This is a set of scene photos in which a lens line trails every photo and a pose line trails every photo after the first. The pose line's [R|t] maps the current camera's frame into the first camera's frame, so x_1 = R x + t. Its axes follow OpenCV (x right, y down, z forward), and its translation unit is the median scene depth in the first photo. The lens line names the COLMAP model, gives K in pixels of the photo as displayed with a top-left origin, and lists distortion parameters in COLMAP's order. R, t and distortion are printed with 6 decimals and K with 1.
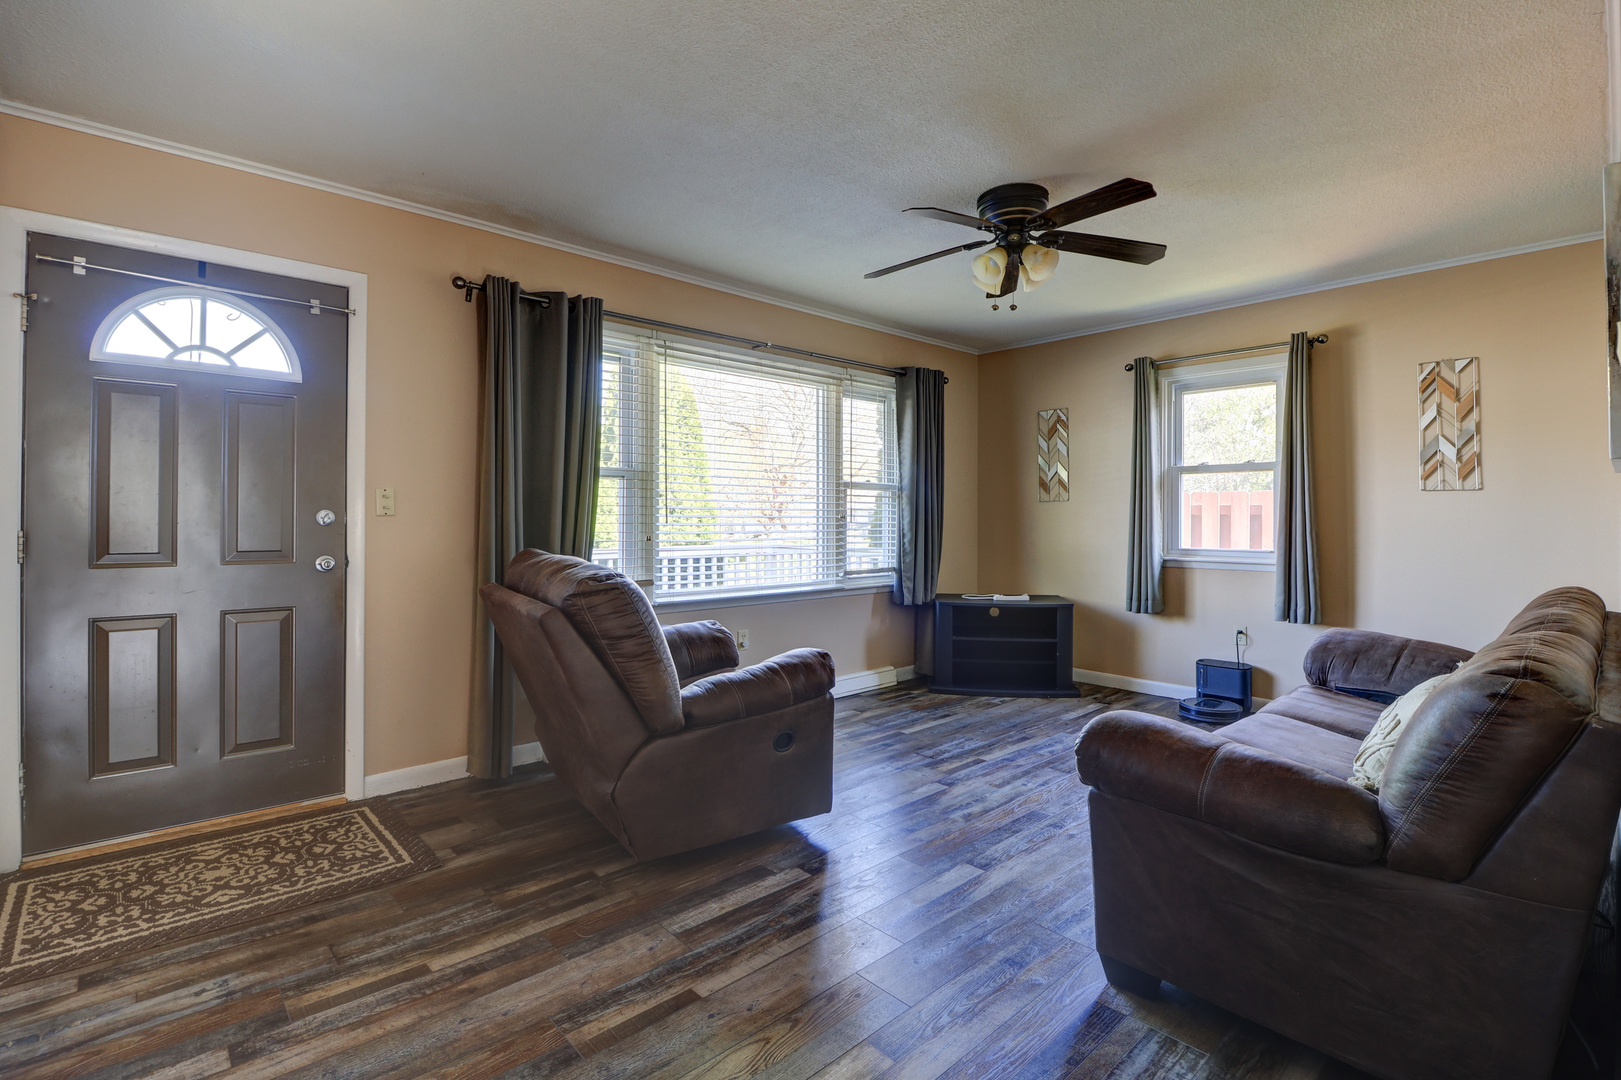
lens RADIAL K [[748.6, 0, 814.3], [0, 748.6, 518.4], [0, 0, 1]] dist [0.000376, -0.009744]
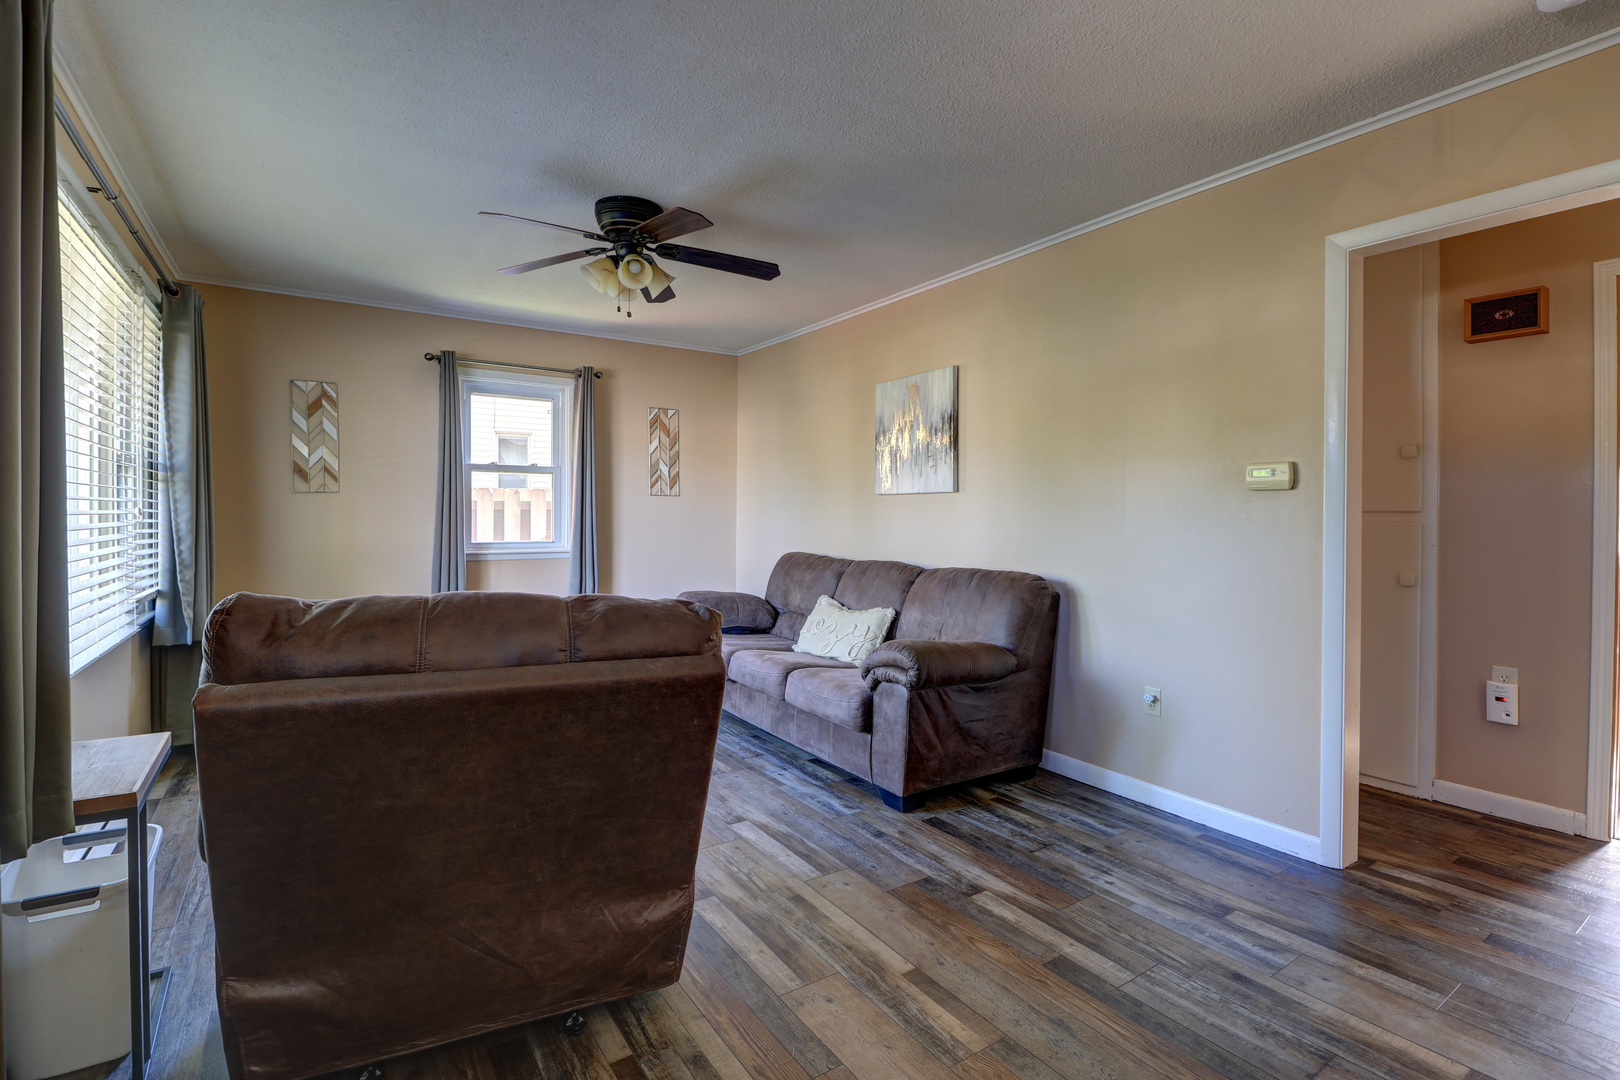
lens RADIAL K [[748.1, 0, 813.8], [0, 748.1, 518.4], [0, 0, 1]] dist [0.000376, -0.009744]
pose [[0.150320, -0.007774, 0.988607, -0.499742], [-0.005699, 0.999946, 0.008730, -0.005456], [-0.988621, -0.006946, 0.150267, 0.401557]]
